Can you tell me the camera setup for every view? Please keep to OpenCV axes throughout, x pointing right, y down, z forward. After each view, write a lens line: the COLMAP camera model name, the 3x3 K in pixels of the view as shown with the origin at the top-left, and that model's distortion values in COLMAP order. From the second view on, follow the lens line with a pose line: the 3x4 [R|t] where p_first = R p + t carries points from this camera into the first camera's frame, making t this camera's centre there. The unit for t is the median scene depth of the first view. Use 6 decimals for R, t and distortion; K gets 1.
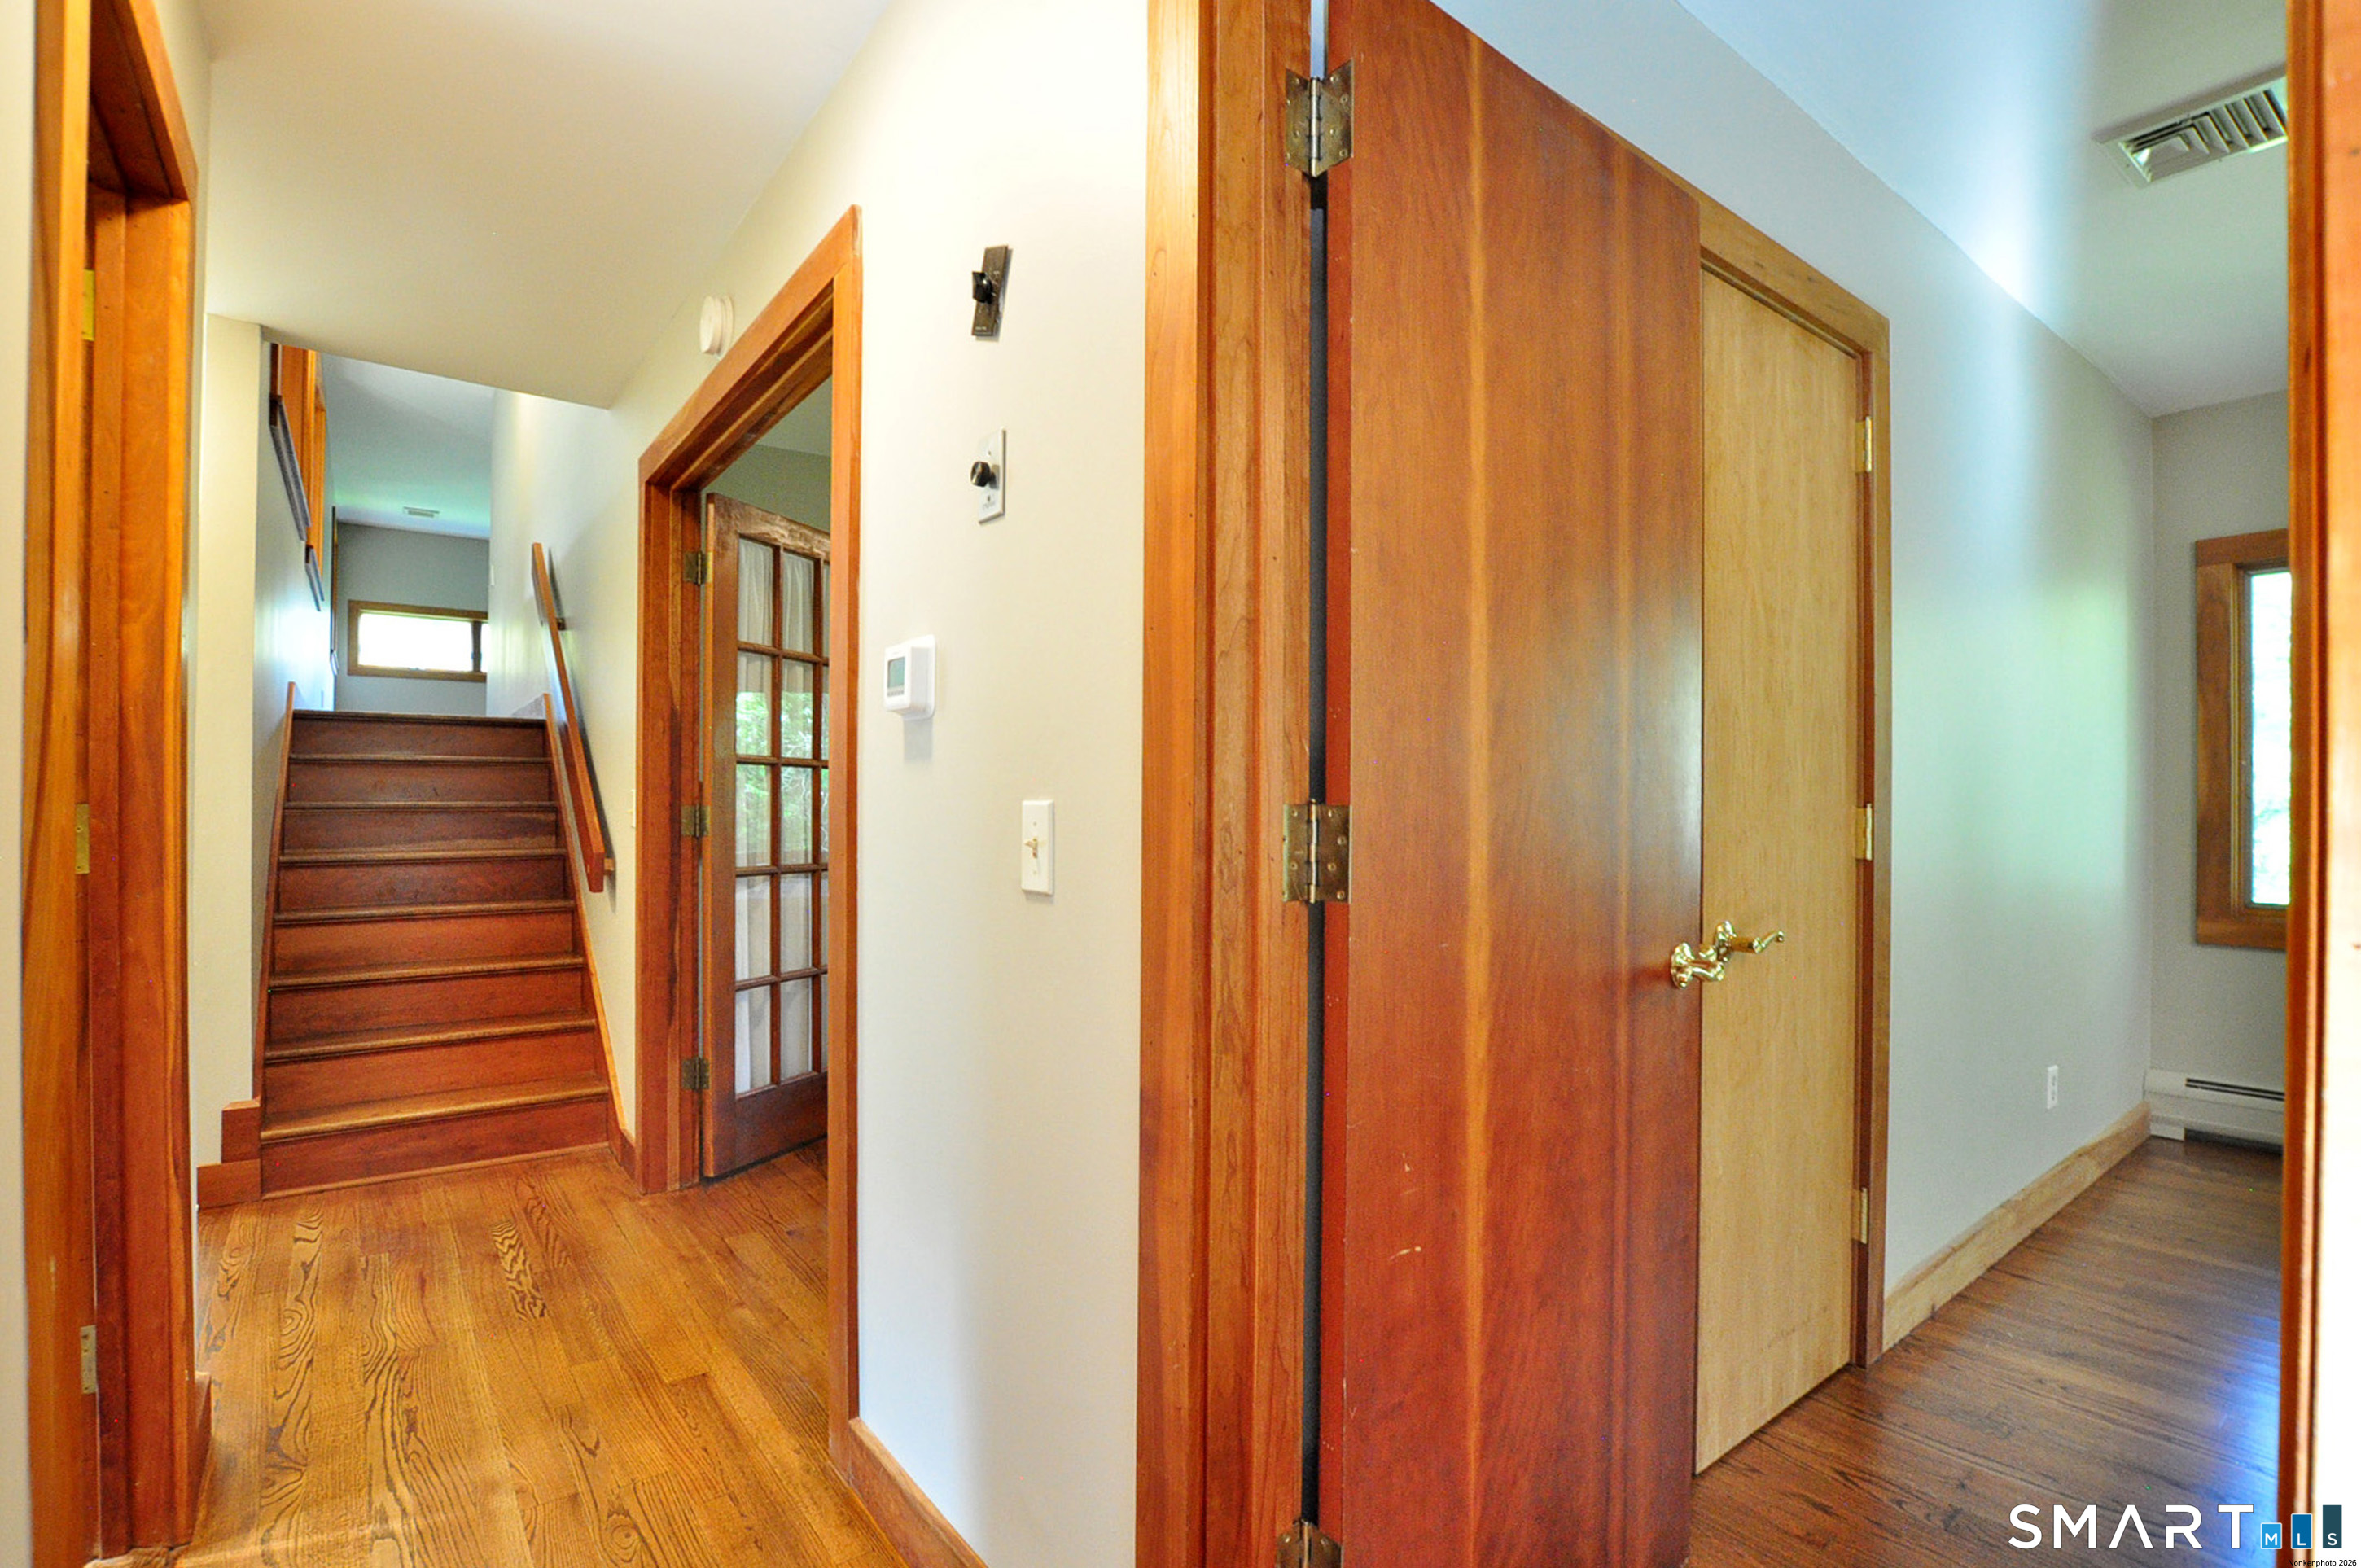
lens RADIAL K [[1051.8, 0, 1179.6], [0, 1051.8, 795.9], [0, 0, 1]] dist [-0.026915, 0.000359]
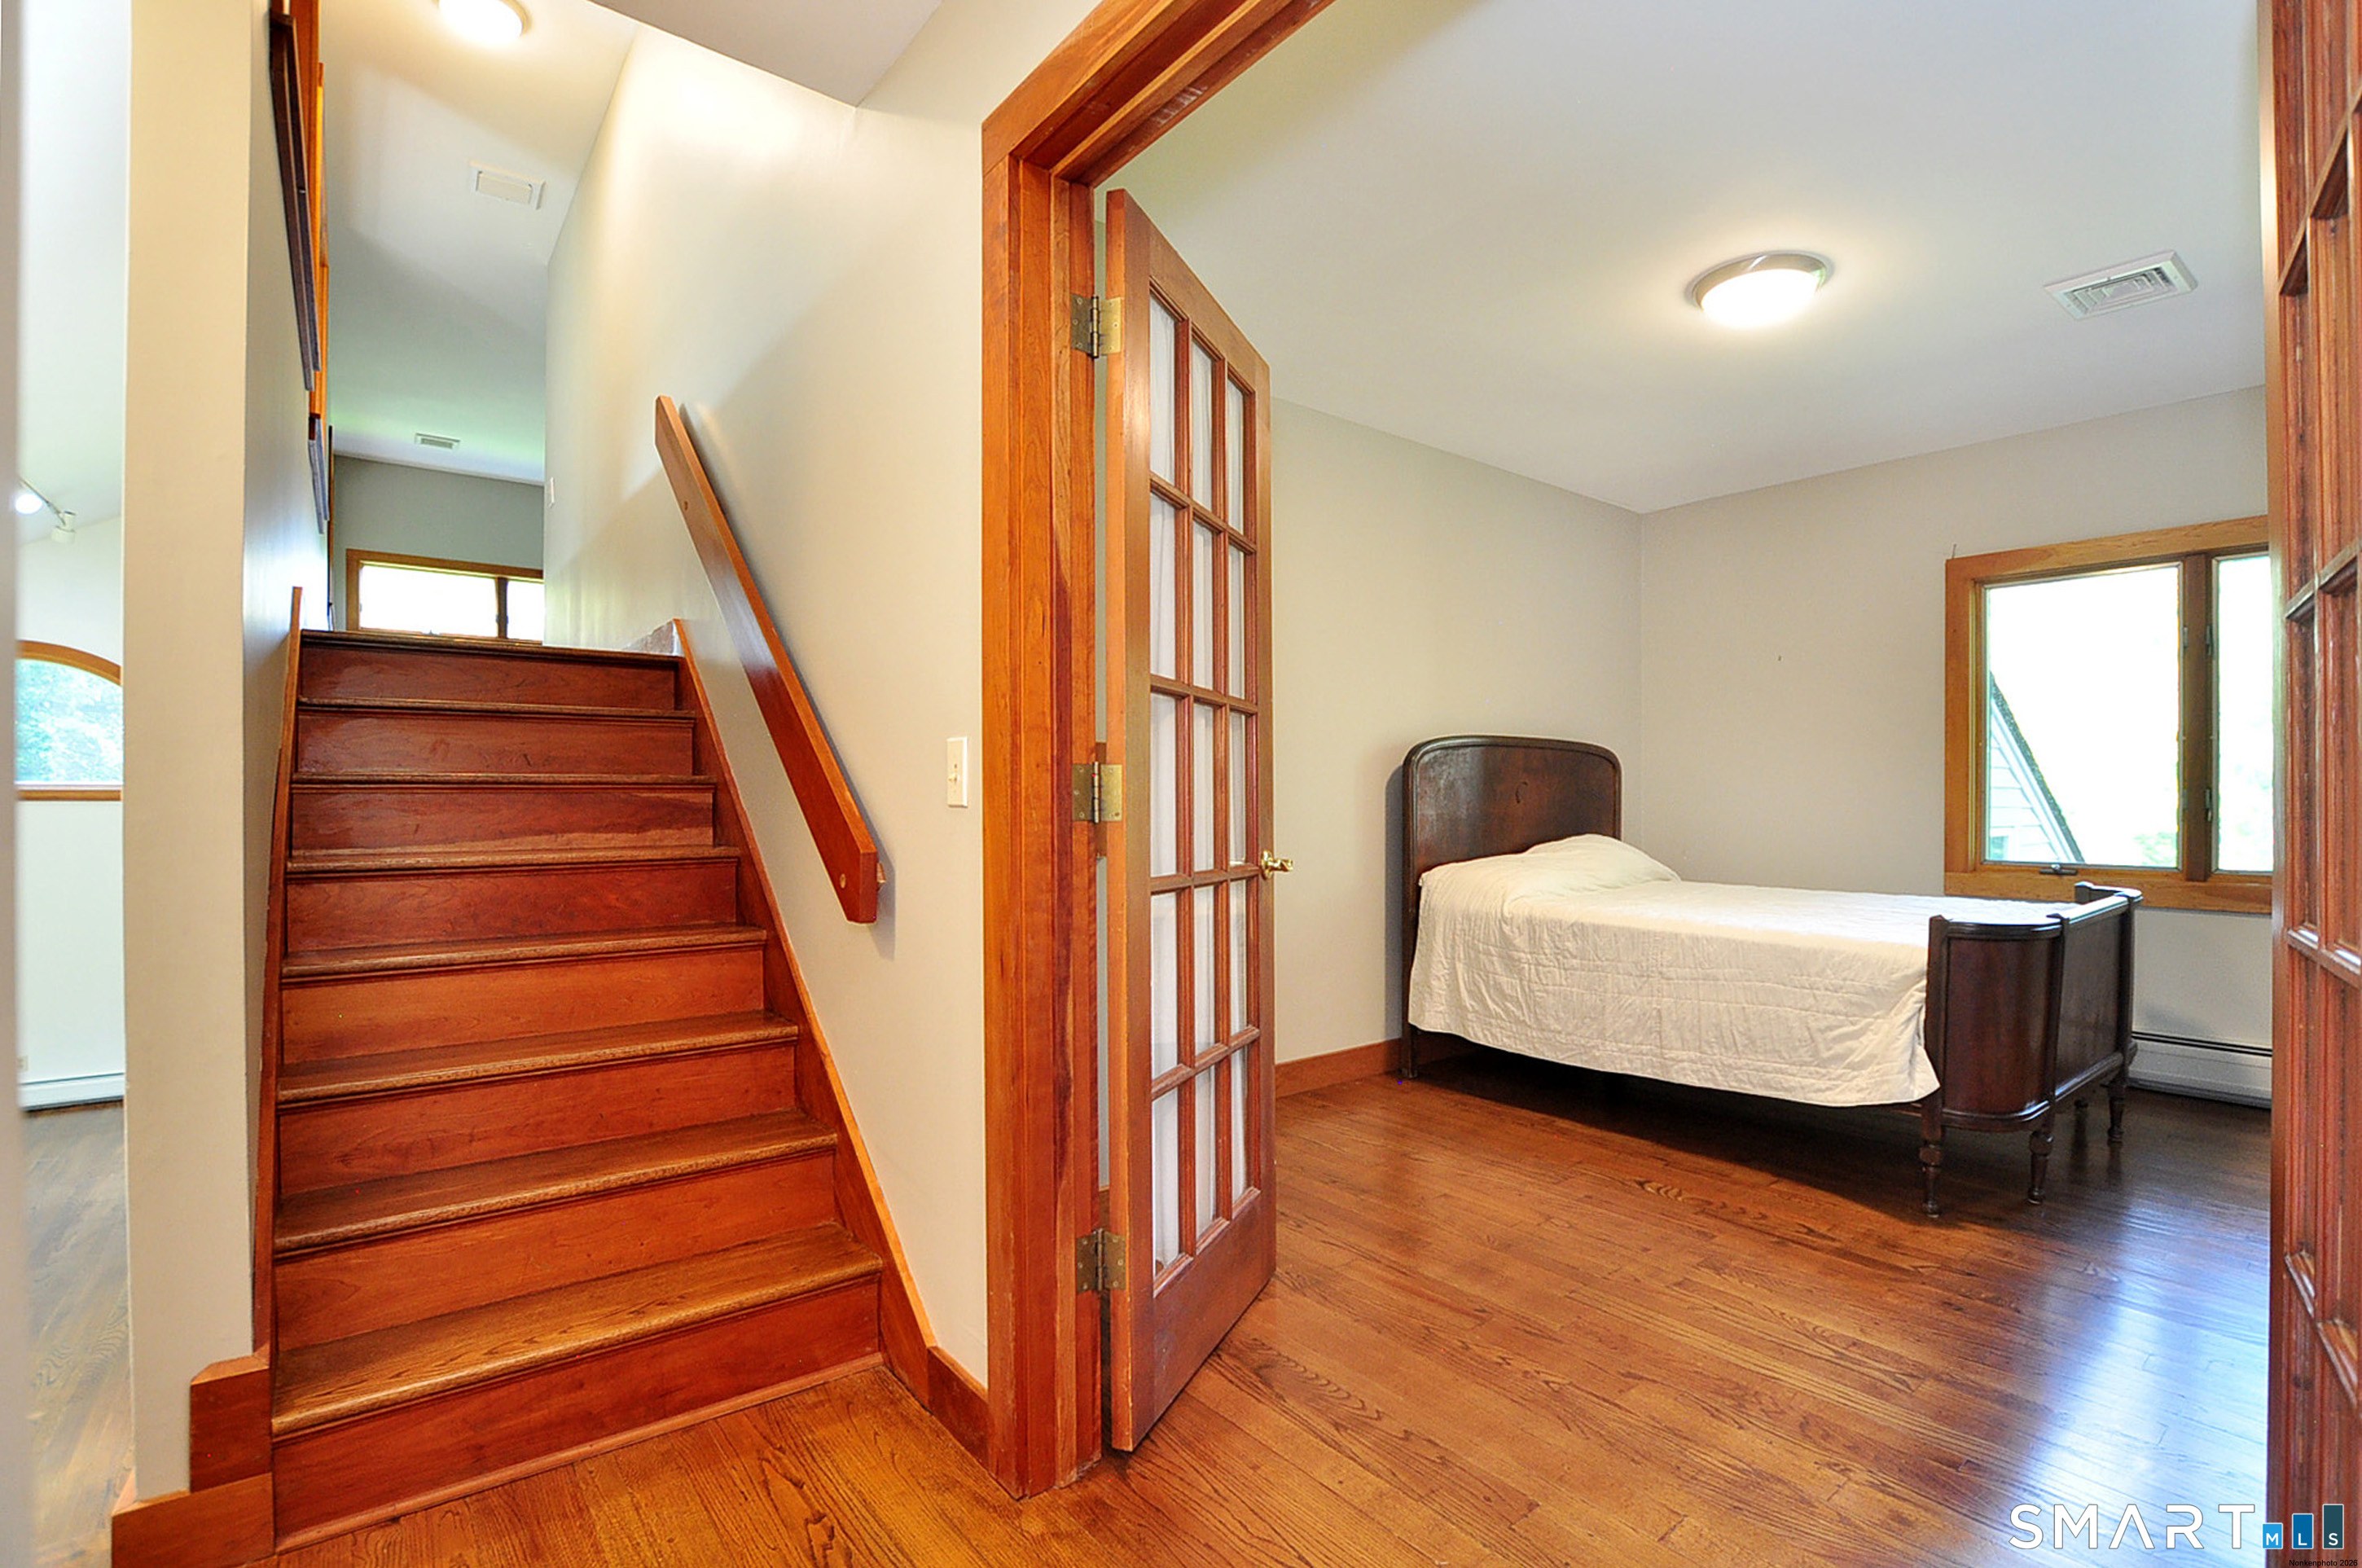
lens RADIAL K [[1033.7, 0, 1185.7], [0, 1033.7, 803.9], [0, 0, 1]] dist [-0.027345, 0.000997]
pose [[0.999627, -0.002085, 0.027240, -0.408053], [0.001882, 0.999970, 0.007488, 0.024529], [-0.027255, -0.007434, 0.999601, 0.443706]]
